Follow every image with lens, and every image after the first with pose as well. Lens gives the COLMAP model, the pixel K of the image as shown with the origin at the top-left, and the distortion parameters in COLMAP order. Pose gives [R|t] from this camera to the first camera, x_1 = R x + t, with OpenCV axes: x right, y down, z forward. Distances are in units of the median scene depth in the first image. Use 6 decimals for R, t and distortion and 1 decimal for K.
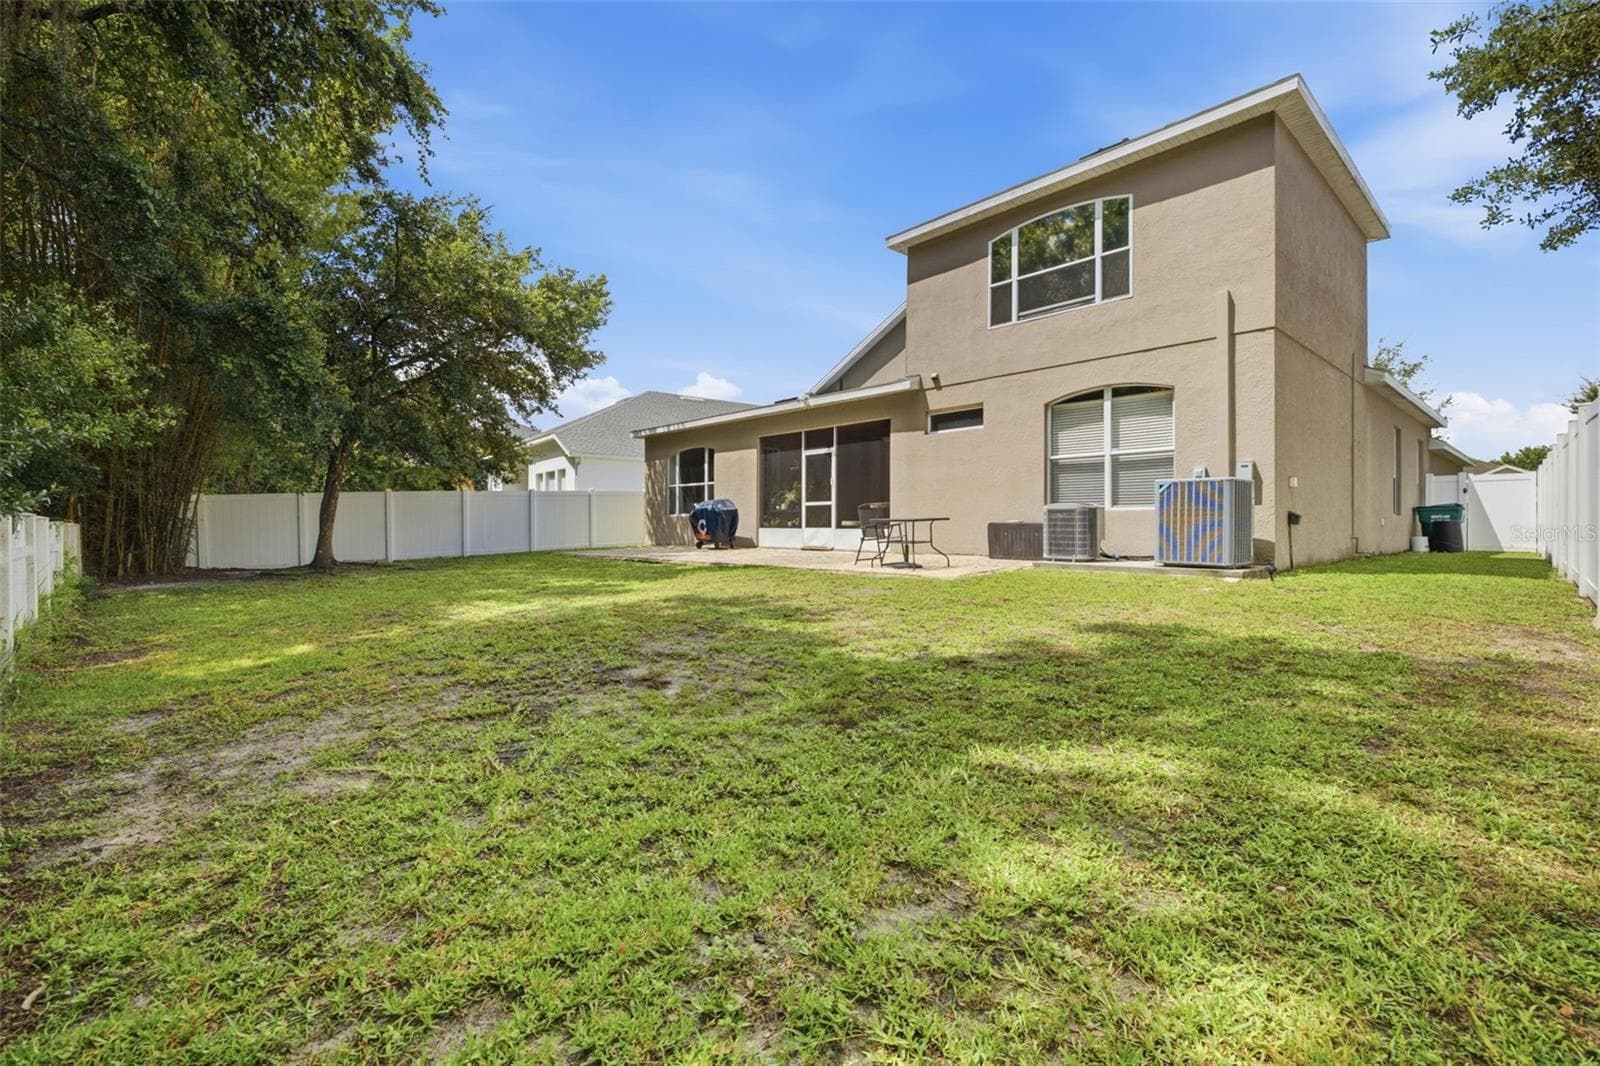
lens RADIAL K [[698.9, 0, 797.3], [0, 698.9, 530.3], [0, 0, 1]] dist [-0.005210, -0.000844]
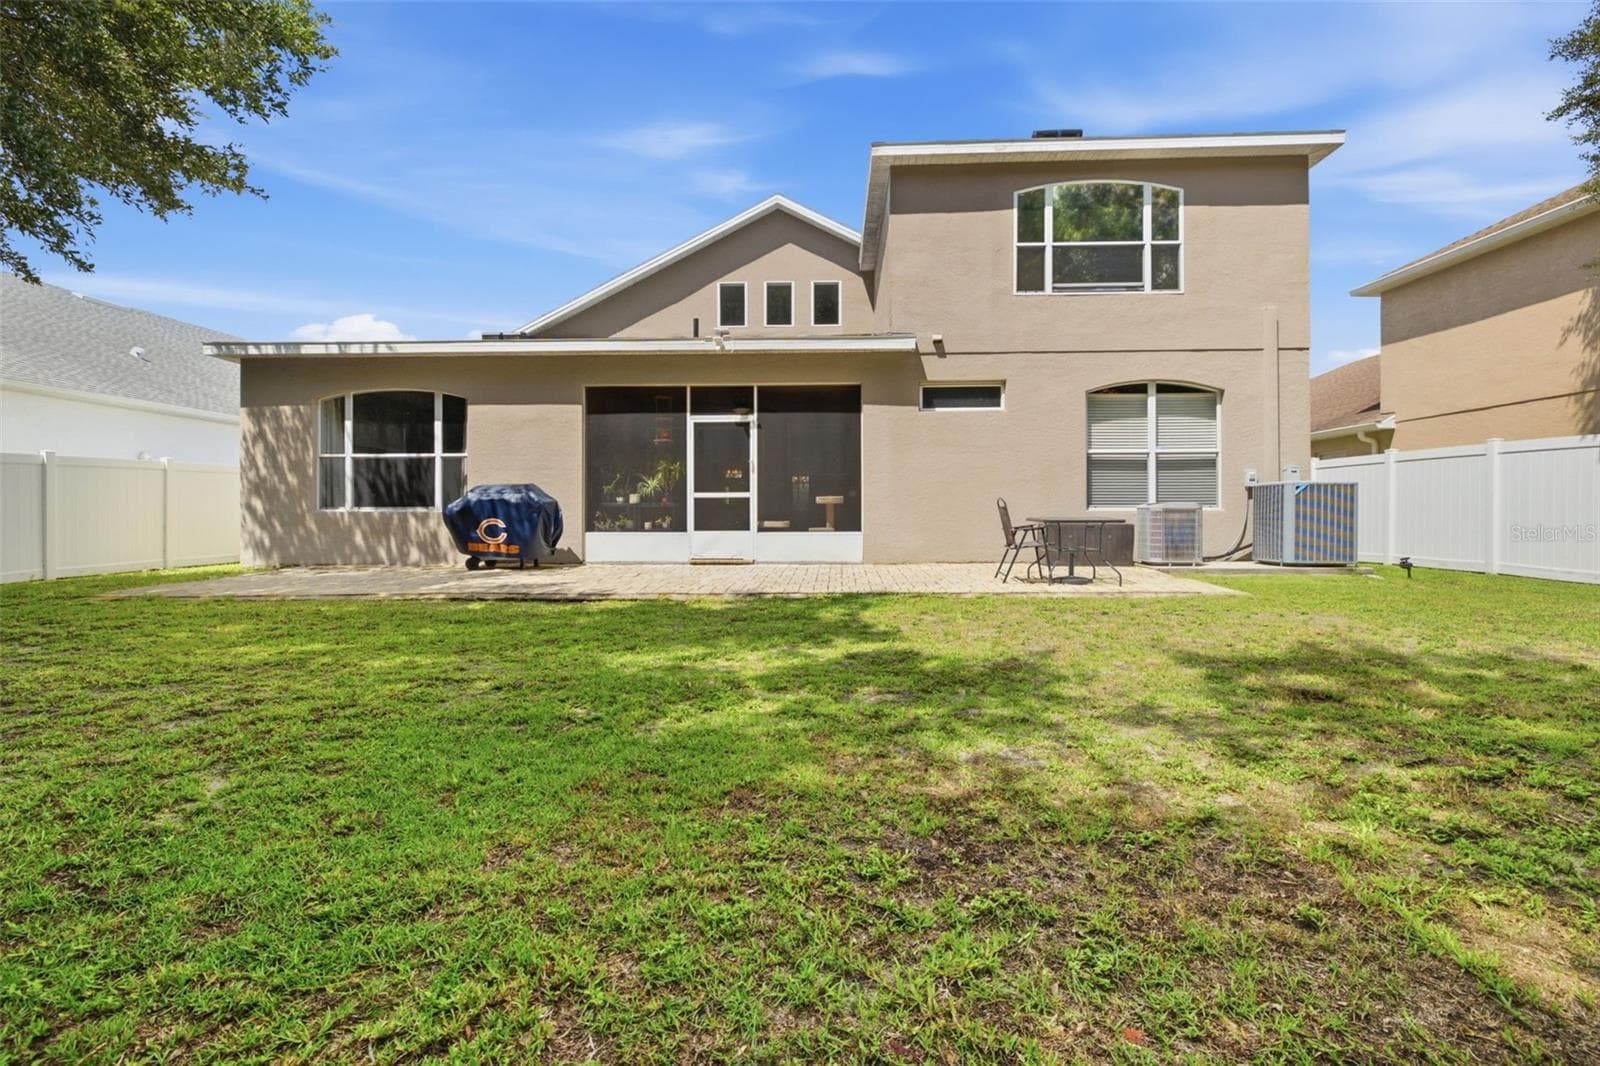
lens RADIAL K [[698.9, 0, 815.1], [0, 698.9, 523.1], [0, 0, 1]] dist [-0.005210, -0.000844]
pose [[0.699375, -0.006189, 0.714728, -0.435289], [0.009325, 0.999956, -0.000466, -0.011144], [-0.714694, 0.006991, 0.699402, 0.505966]]
